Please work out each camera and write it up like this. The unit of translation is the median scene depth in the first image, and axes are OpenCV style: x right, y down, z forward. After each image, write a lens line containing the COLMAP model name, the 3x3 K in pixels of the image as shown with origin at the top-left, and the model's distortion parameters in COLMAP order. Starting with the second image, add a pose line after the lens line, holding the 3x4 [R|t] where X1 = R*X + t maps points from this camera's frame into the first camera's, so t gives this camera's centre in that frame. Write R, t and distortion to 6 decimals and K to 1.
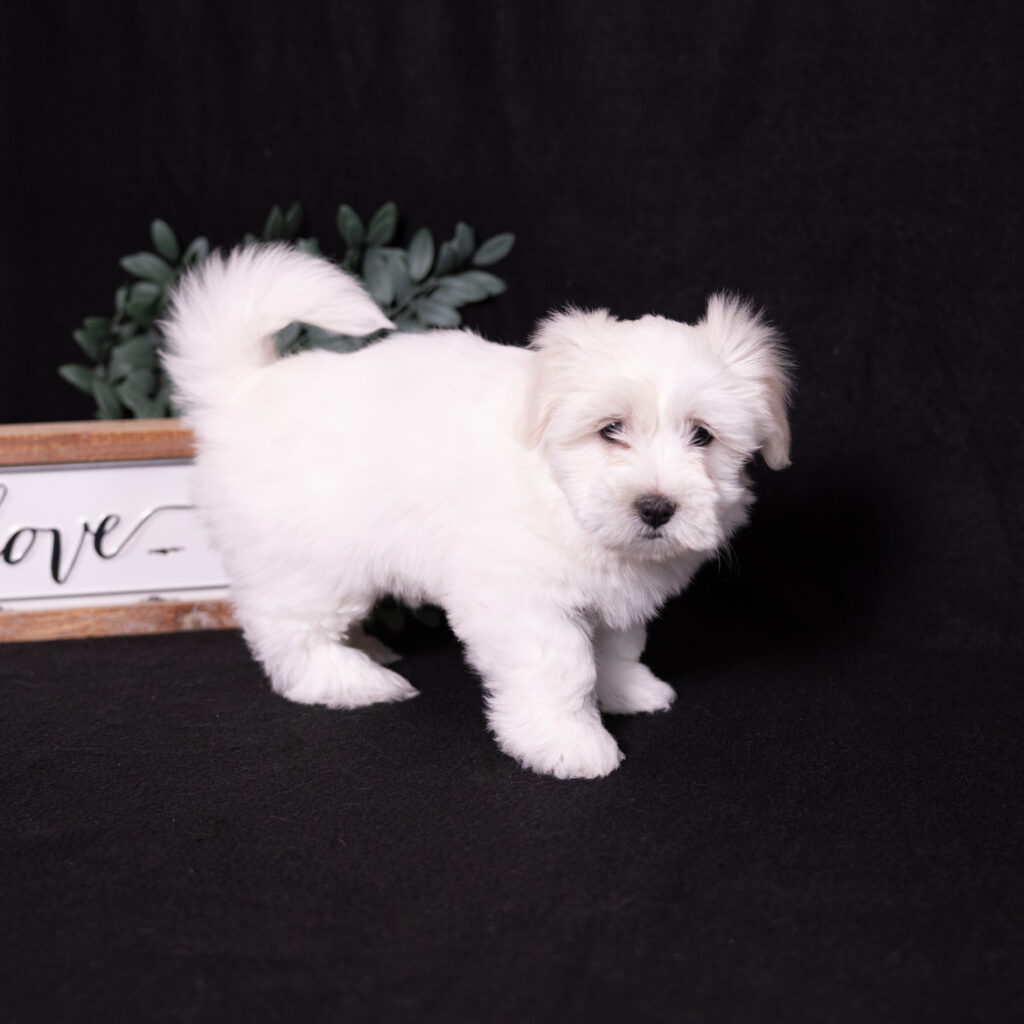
lens RADIAL K [[1833.1, 0, 498.4], [0, 1833.1, 509.1], [0, 0, 1]] dist [0.030917, 0.315987]
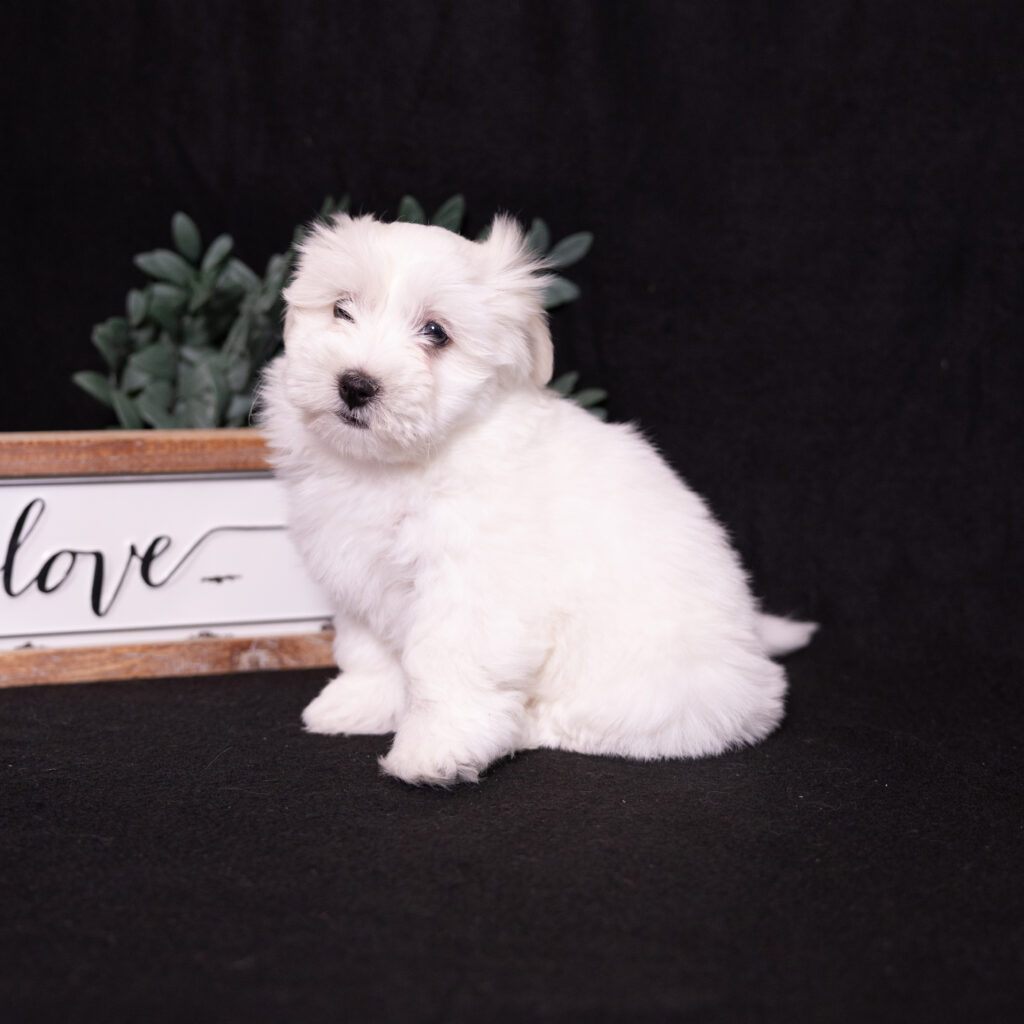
lens RADIAL K [[1833.1, 0, 498.4], [0, 1833.1, 509.1], [0, 0, 1]] dist [0.030917, 0.315987]
pose [[0.989142, 0.003379, 0.146927, -0.179604], [0.005033, 0.998370, -0.056845, 0.039920], [-0.146879, 0.056967, 0.987513, 0.121867]]
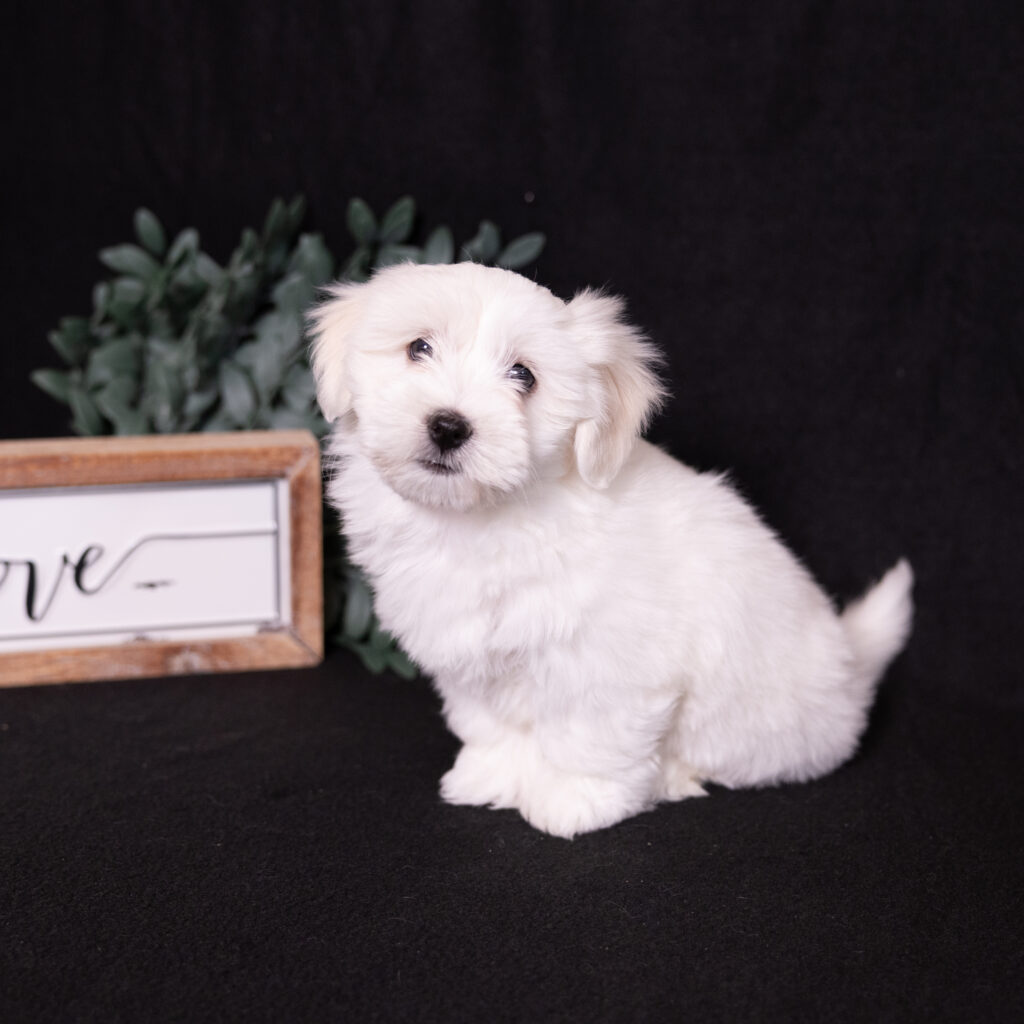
lens RADIAL K [[1833.1, 0, 498.4], [0, 1833.1, 509.1], [0, 0, 1]] dist [0.030917, 0.315987]
pose [[0.999176, 0.014219, 0.038008, -0.048416], [-0.015076, 0.999636, 0.022361, -0.036946], [-0.037676, -0.022916, 0.999027, 0.101911]]
